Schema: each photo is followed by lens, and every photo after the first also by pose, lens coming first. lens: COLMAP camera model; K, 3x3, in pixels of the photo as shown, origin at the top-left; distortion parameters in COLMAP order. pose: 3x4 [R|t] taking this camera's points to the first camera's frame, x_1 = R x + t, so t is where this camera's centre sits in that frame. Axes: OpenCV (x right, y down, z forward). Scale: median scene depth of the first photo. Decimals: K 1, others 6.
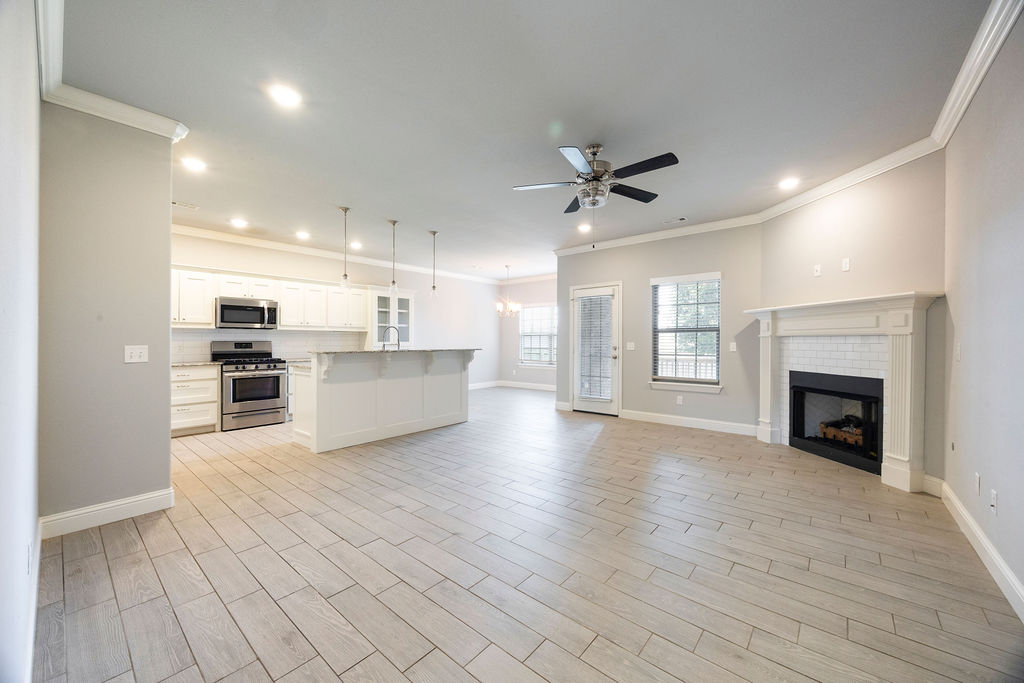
lens RADIAL K [[389.8, 0, 509.8], [0, 389.8, 340.1], [0, 0, 1]] dist [-0.003966, 0.000049]
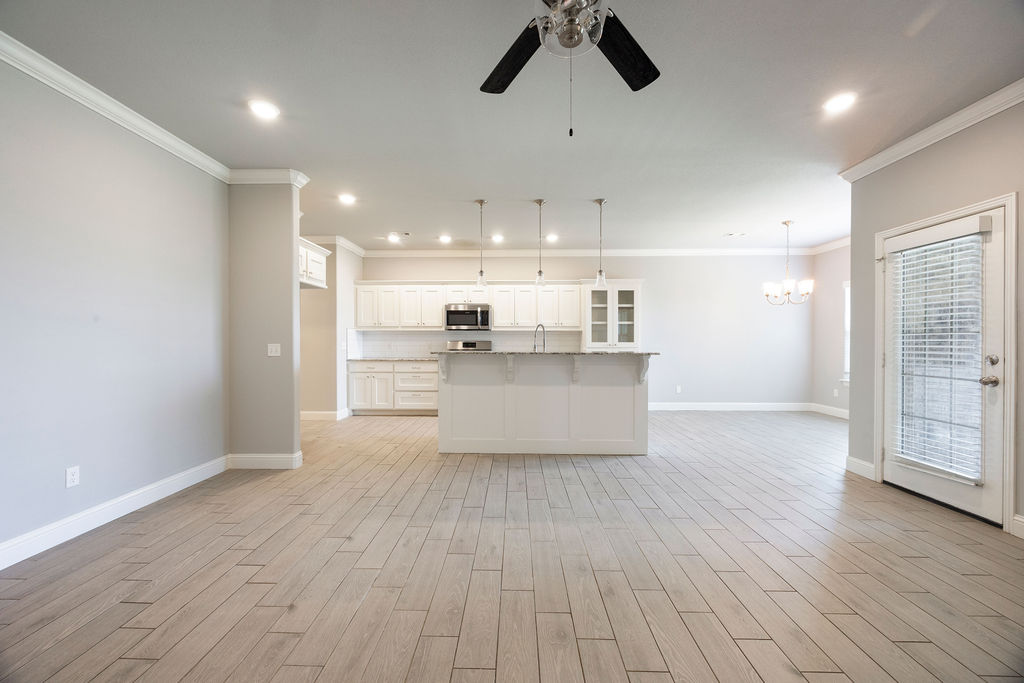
lens RADIAL K [[389.8, 0, 506.6], [0, 389.8, 342.2], [0, 0, 1]] dist [-0.003966, 0.000049]
pose [[0.626475, 0.003928, -0.779432, 0.287833], [-0.000631, 0.999990, 0.004533, 0.000333], [0.779441, -0.002348, 0.626471, 0.366043]]
